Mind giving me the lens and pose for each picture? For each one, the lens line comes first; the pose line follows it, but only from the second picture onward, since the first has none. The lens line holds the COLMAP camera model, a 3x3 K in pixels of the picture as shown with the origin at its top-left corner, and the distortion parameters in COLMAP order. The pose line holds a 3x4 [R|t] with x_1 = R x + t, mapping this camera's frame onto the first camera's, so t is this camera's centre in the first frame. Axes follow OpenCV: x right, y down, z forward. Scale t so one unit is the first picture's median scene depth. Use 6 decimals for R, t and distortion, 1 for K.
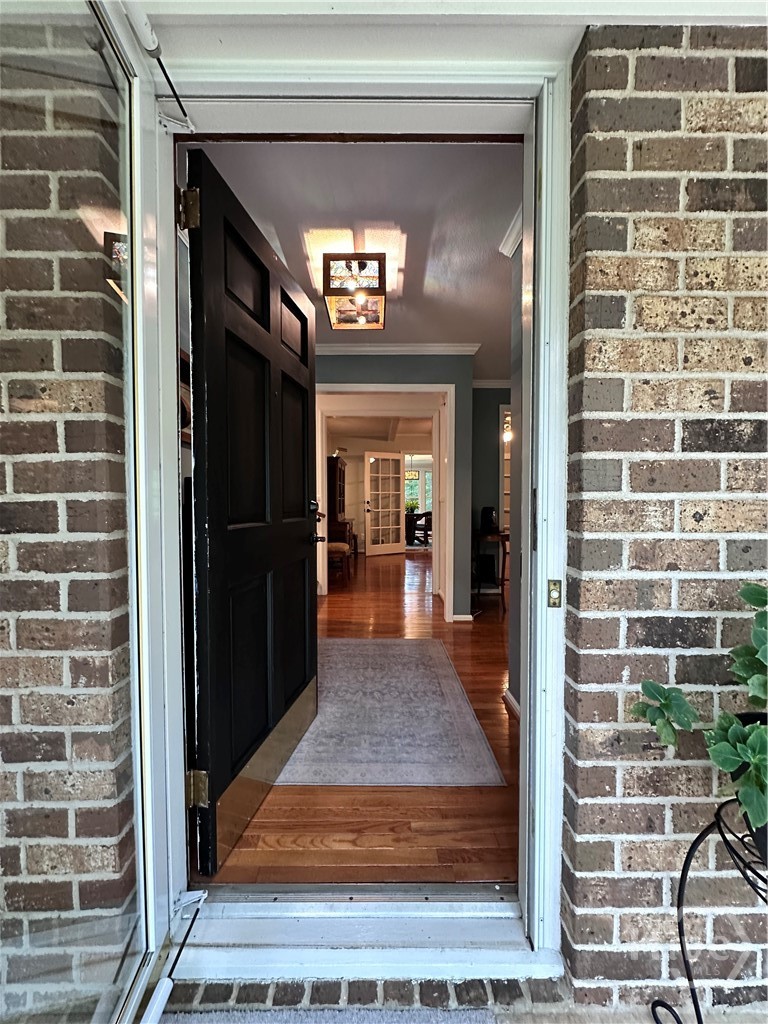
lens RADIAL K [[407.7, 0, 383.5], [0, 407.7, 510.4], [0, 0, 1]] dist [-0.001413, -0.000487]
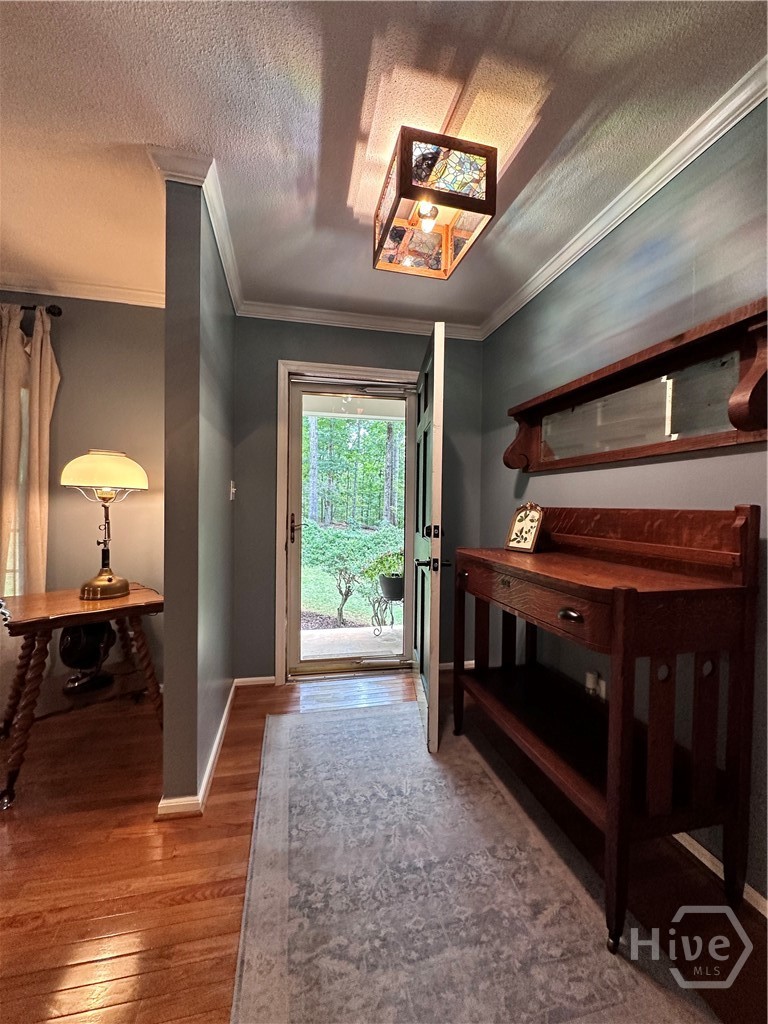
lens RADIAL K [[407.7, 0, 382.6], [0, 407.7, 515.4], [0, 0, 1]] dist [-0.001413, -0.000487]
pose [[-0.978255, -0.007757, -0.207261, 0.150349], [-0.016948, 0.998948, 0.042604, -0.082270], [0.206712, 0.045190, -0.977358, 1.827779]]
